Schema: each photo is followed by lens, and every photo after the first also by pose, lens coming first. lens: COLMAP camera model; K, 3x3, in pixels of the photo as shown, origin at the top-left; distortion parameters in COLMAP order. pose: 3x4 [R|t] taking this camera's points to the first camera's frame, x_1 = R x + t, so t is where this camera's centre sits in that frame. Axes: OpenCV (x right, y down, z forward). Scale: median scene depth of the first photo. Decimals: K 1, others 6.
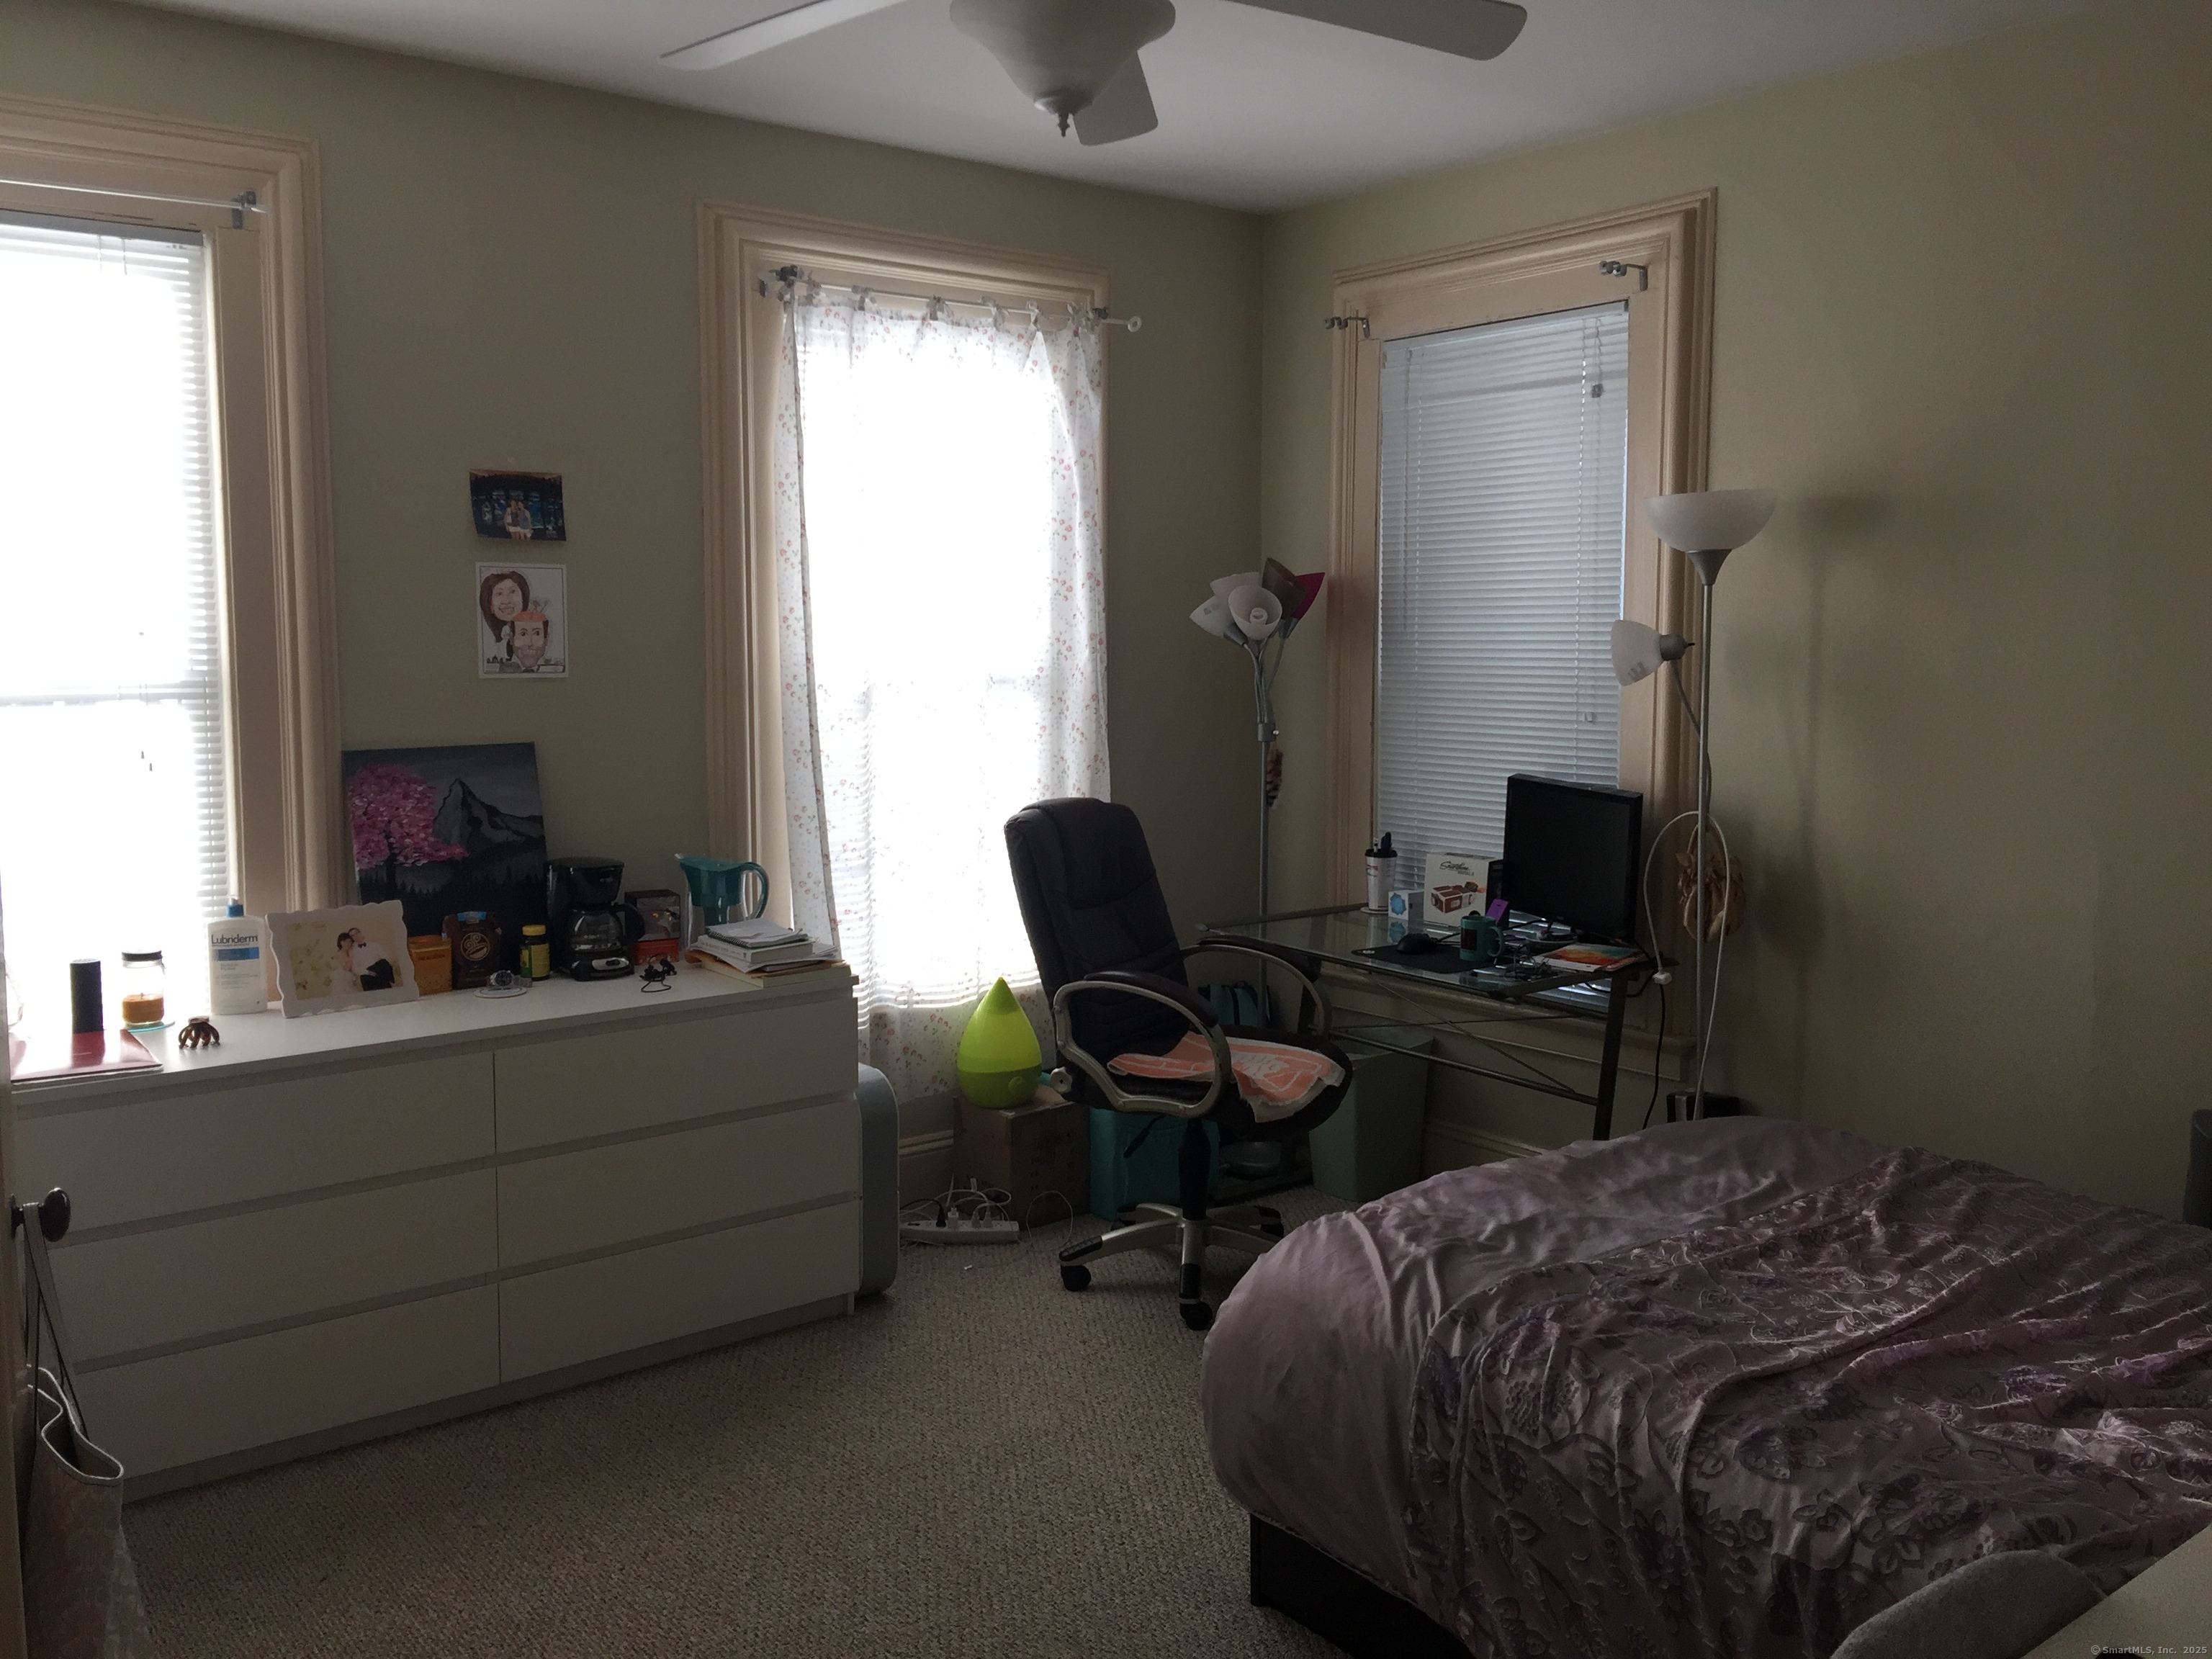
lens RADIAL K [[1778.4, 0, 1106.1], [0, 1778.4, 753.7], [0, 0, 1]] dist [0.084683, -0.122917]
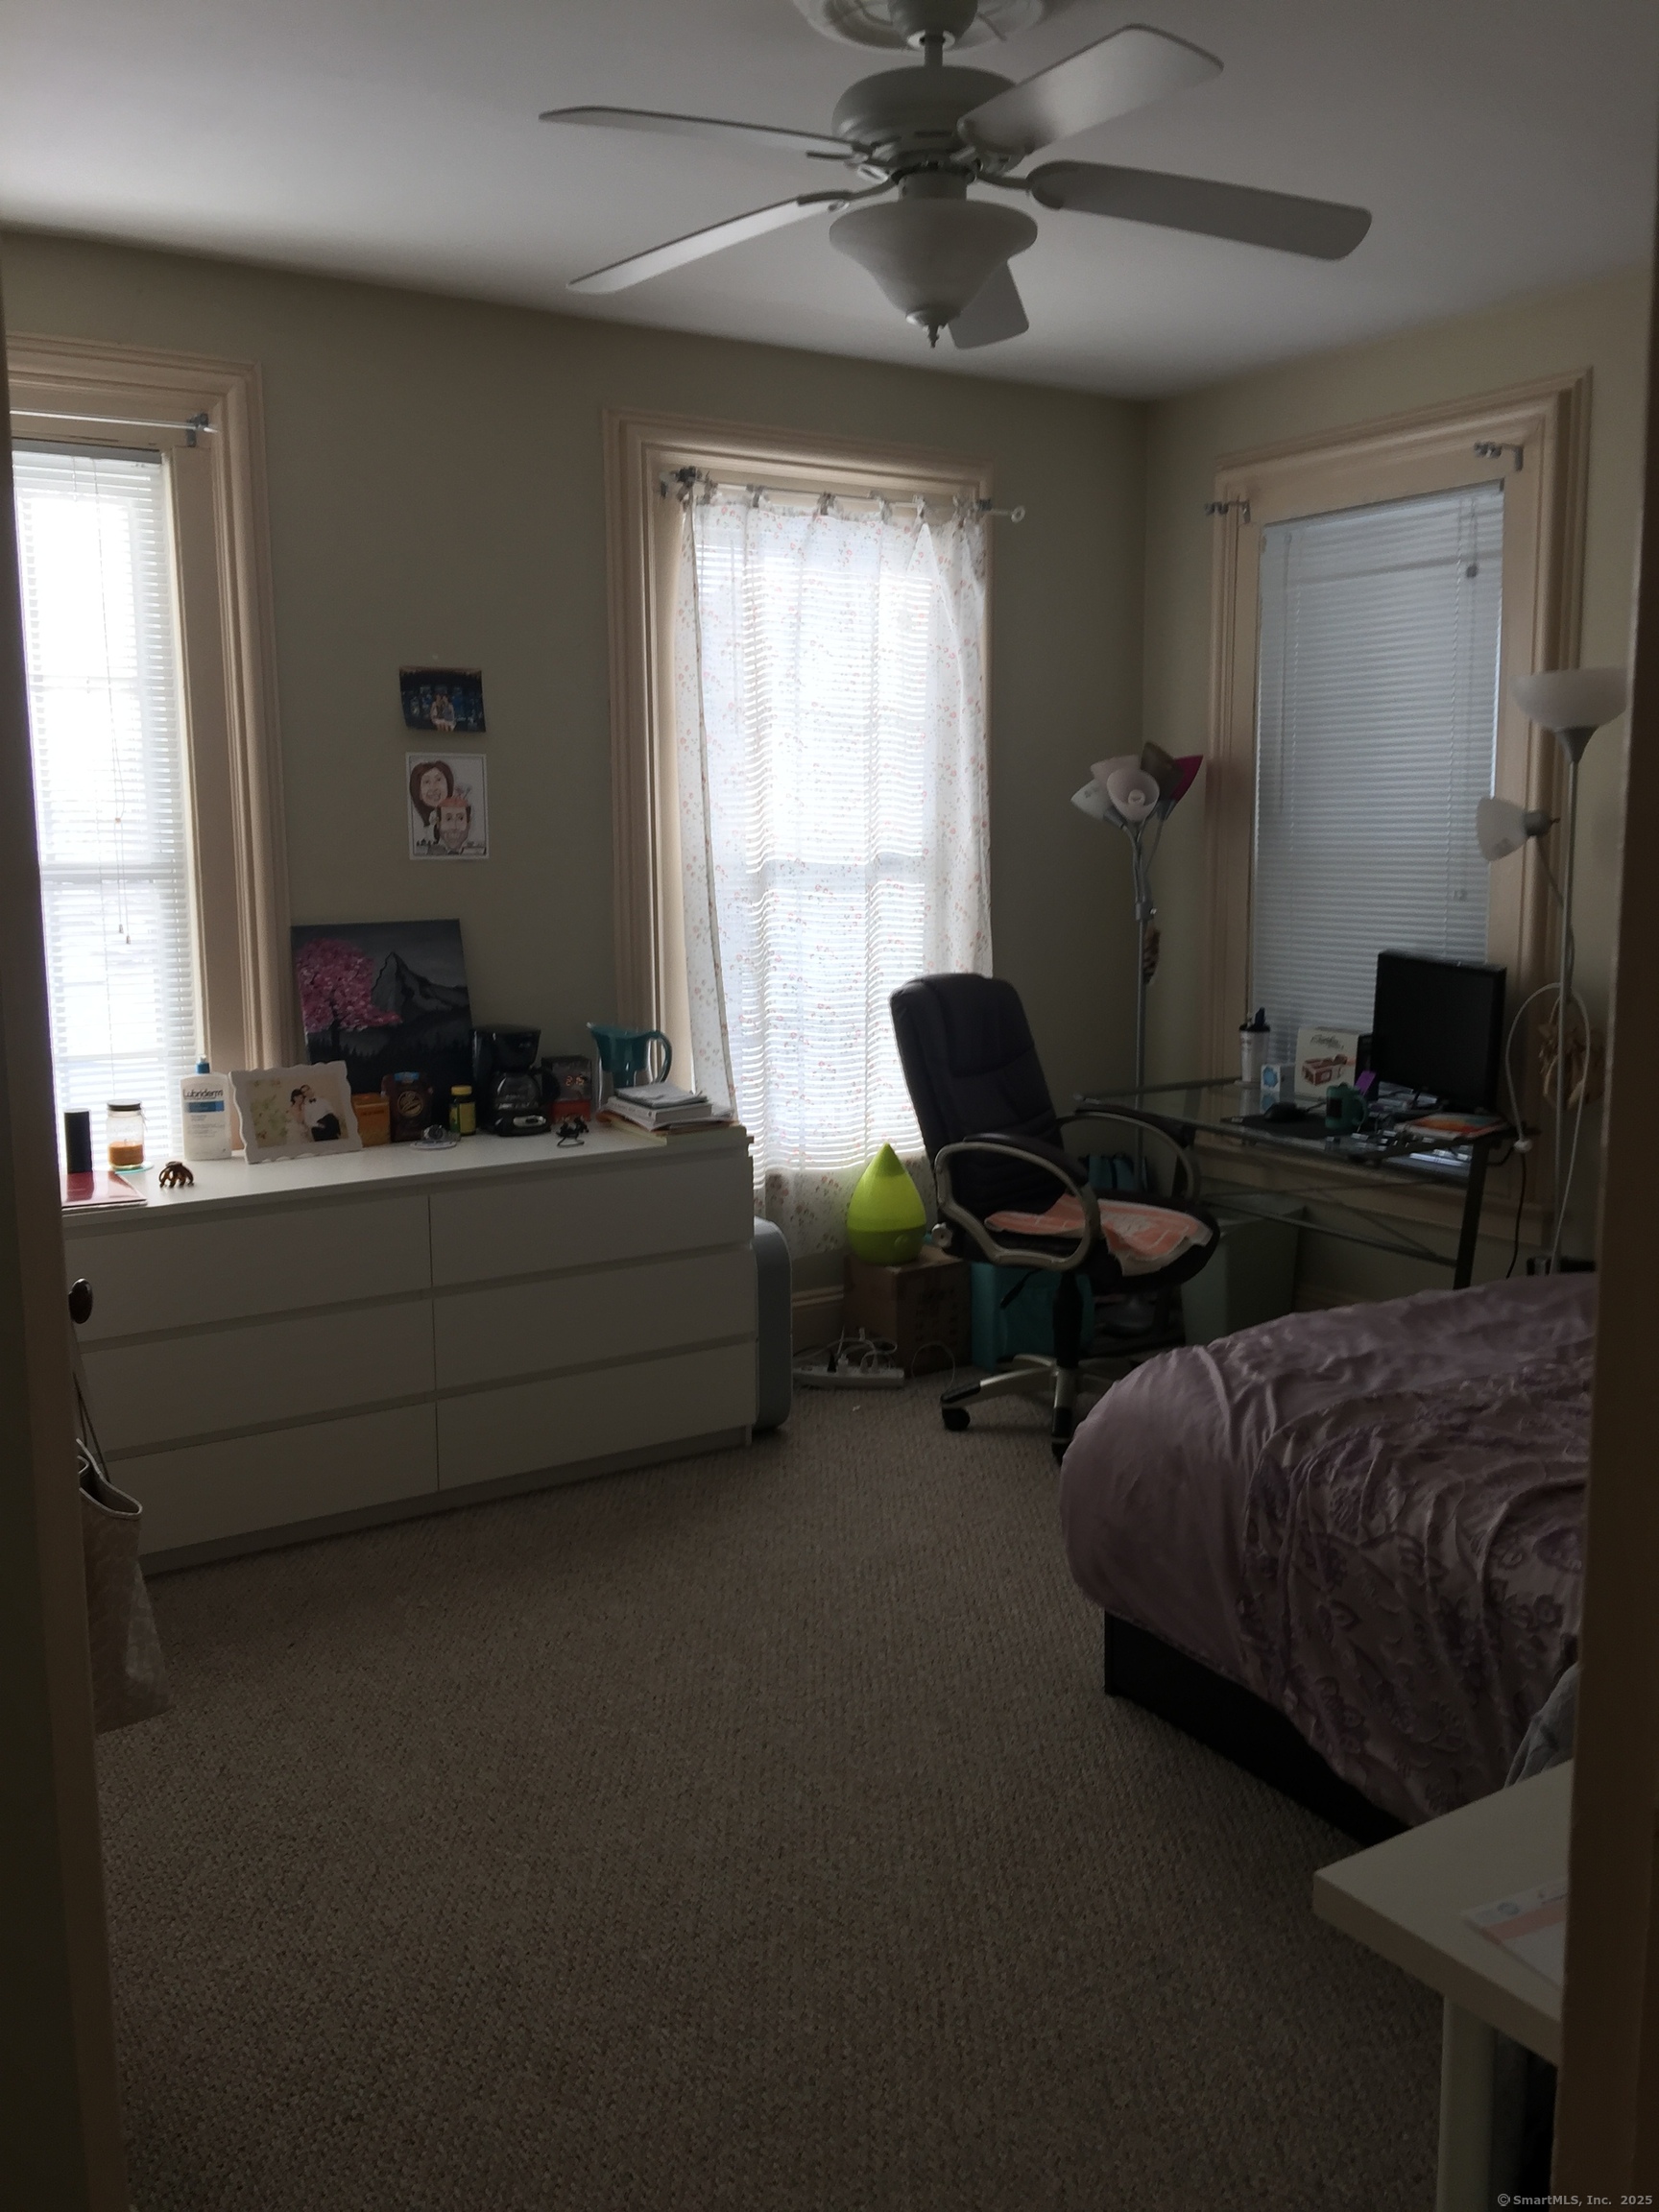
lens RADIAL K [[1853.6, 0, 841.3], [0, 1853.6, 1056.3], [0, 0, 1]] dist [0.070623, -0.119803]
pose [[0.995180, 0.006181, -0.097868, 0.023683], [-0.000916, 0.998554, 0.053755, 0.016232], [0.098058, -0.053406, 0.993747, -0.107731]]
